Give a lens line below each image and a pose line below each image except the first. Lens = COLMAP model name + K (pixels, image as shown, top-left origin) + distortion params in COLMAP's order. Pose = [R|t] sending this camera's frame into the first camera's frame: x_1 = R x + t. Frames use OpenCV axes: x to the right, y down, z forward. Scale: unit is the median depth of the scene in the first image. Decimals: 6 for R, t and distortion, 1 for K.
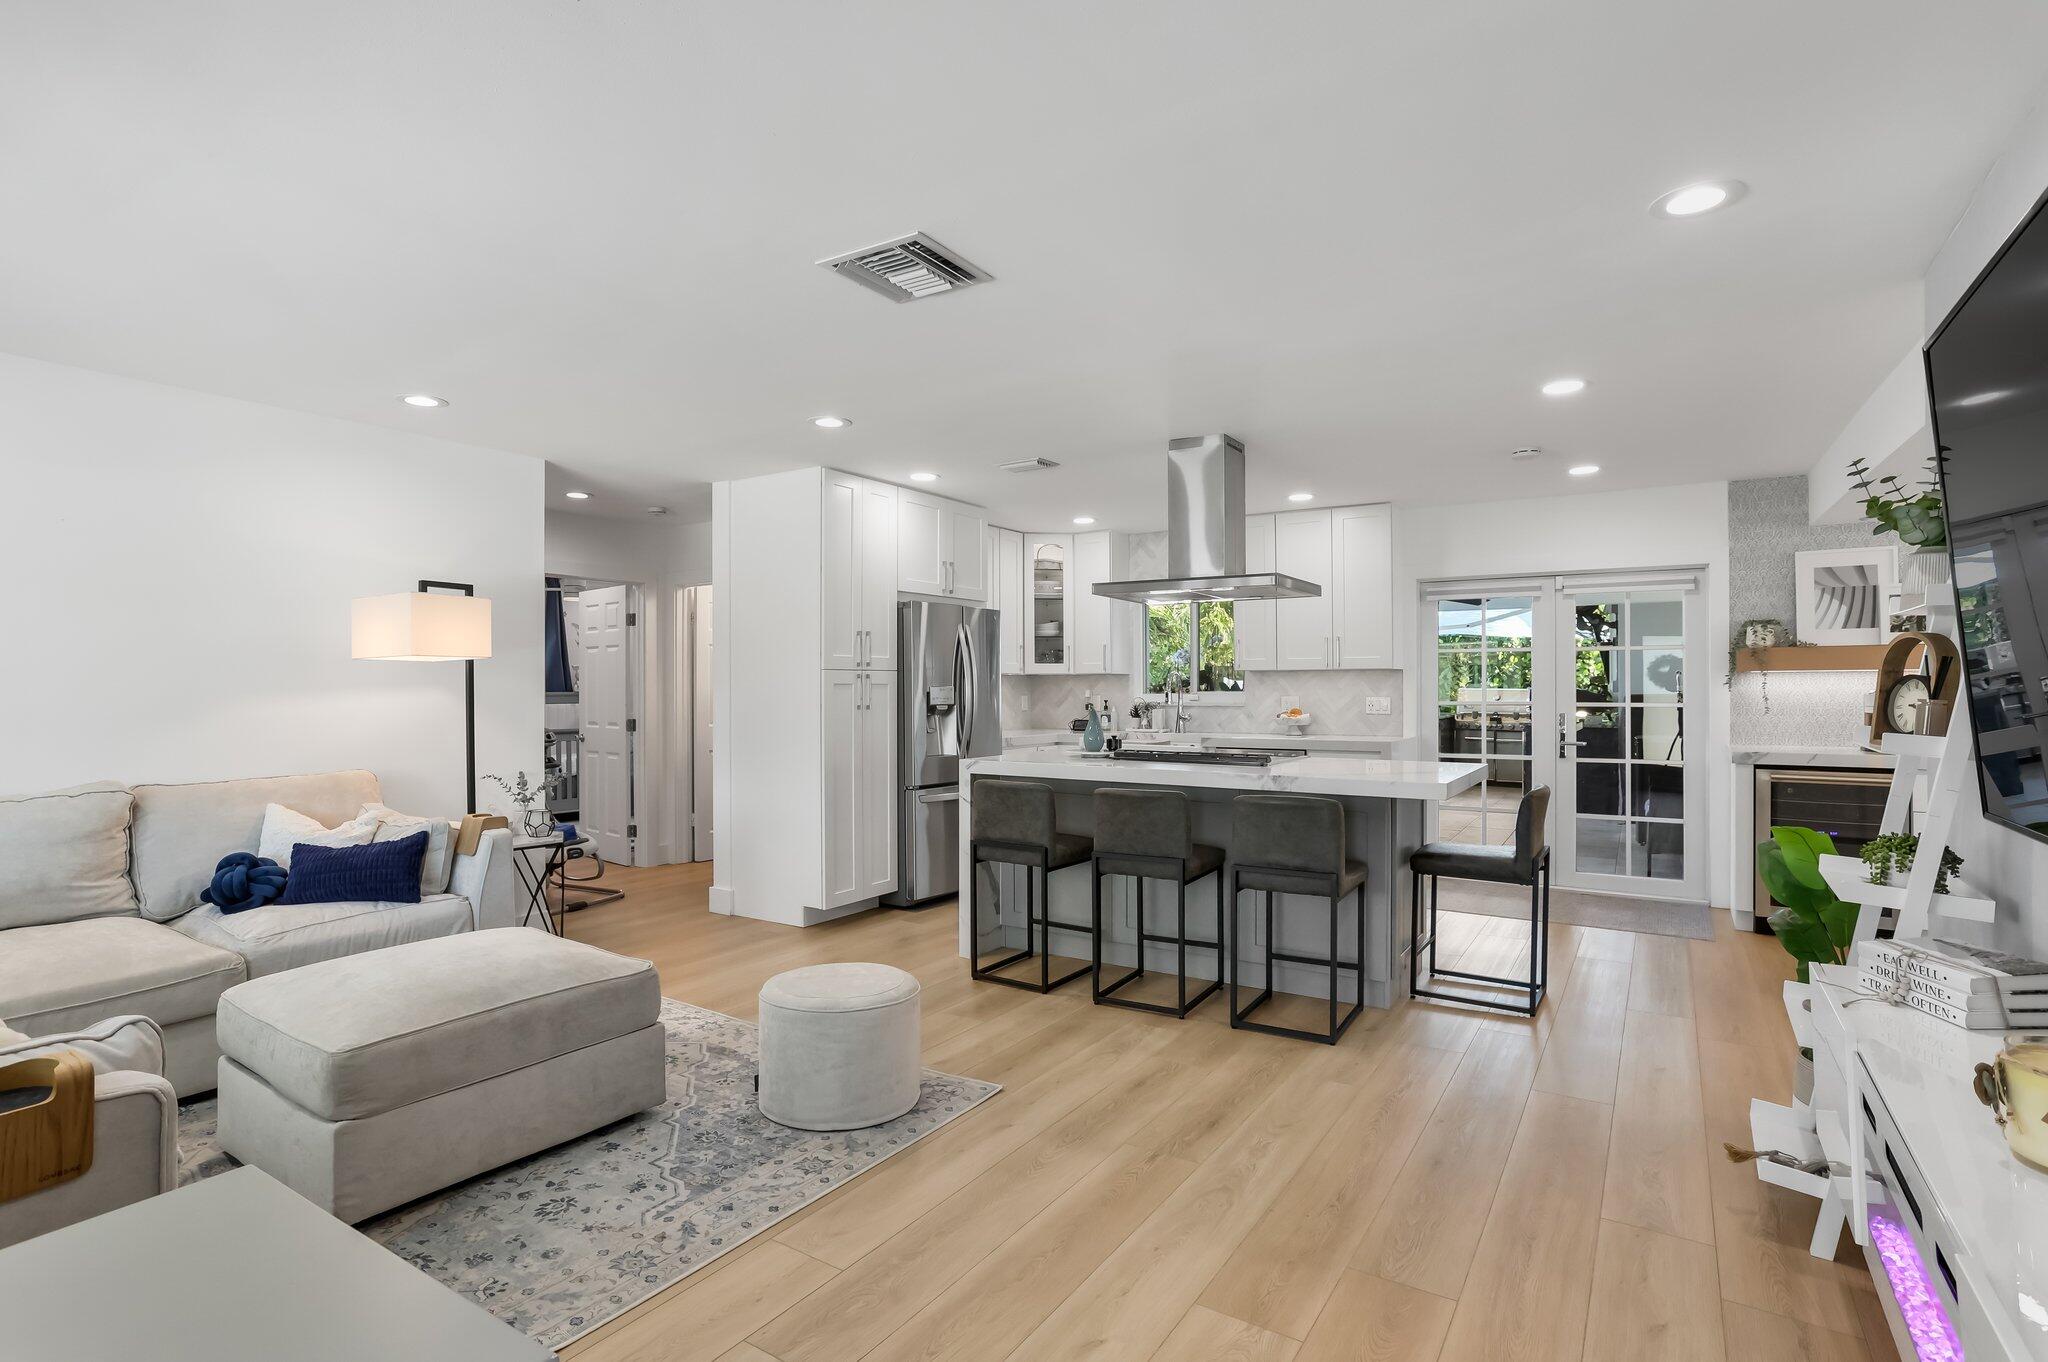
lens RADIAL K [[997.0, 0, 1021.5], [0, 997.0, 688.4], [0, 0, 1]] dist [0.000581, 0.000066]
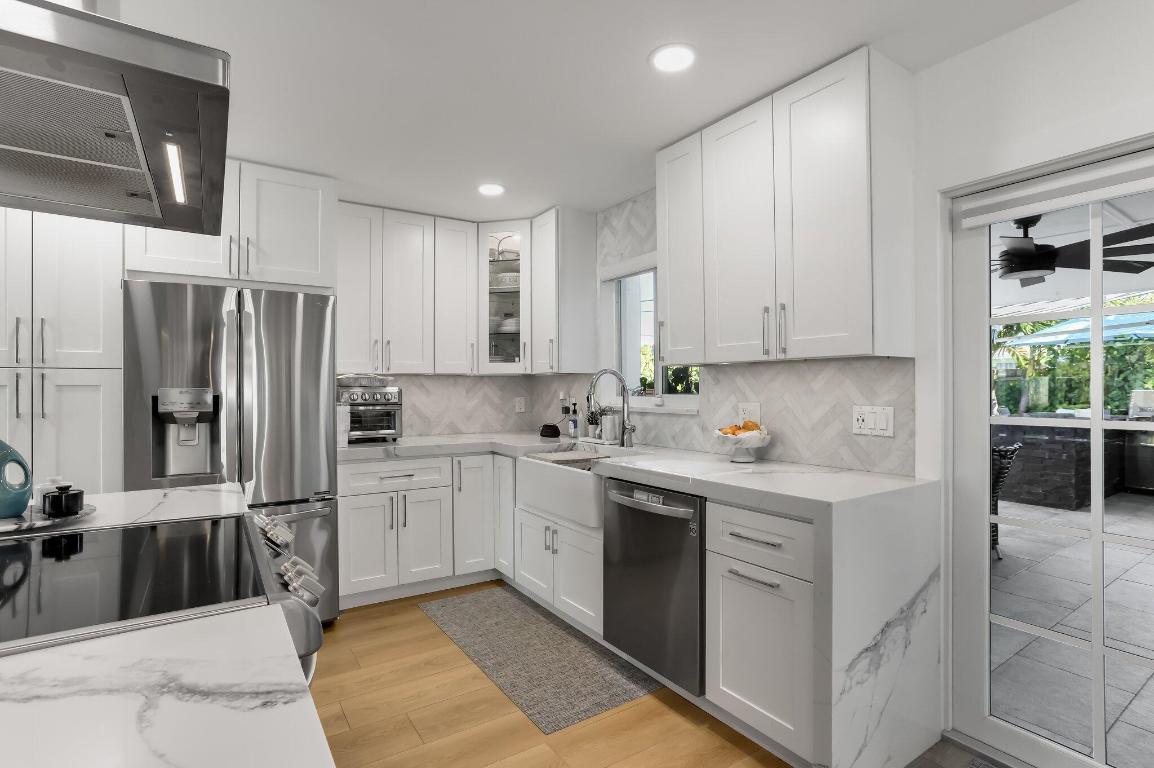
lens RADIAL K [[554.9, 0, 575.6], [0, 554.9, 388.1], [0, 0, 1]] dist [-0.029924, 0.001251]
pose [[0.919610, -0.001255, -0.392830, 0.372551], [0.002310, 0.999995, 0.002213, -0.003379], [0.392825, -0.002942, 0.919608, 0.729188]]
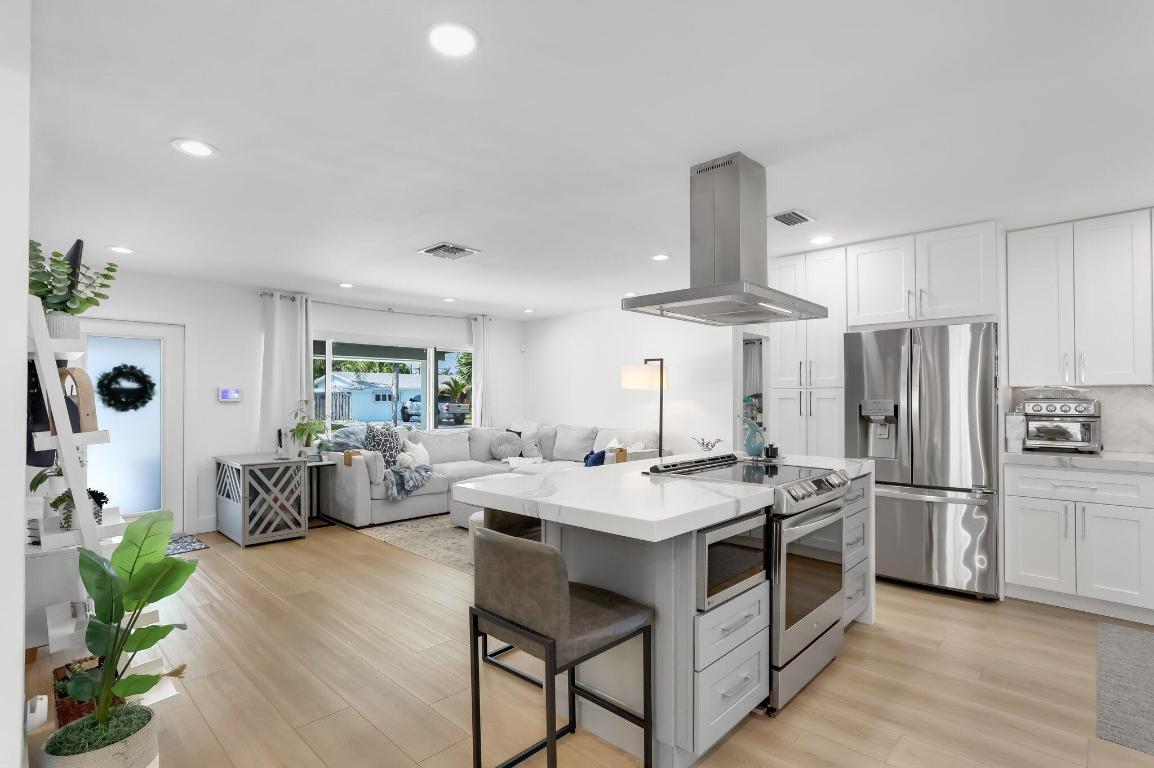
lens RADIAL K [[554.9, 0, 575.6], [0, 554.9, 388.1], [0, 0, 1]] dist [-0.029924, 0.001251]
pose [[-0.182012, -0.020006, -0.983093, 0.639521], [0.001189, 0.999788, -0.020566, -0.003781], [0.983296, -0.004912, -0.181949, 0.772066]]
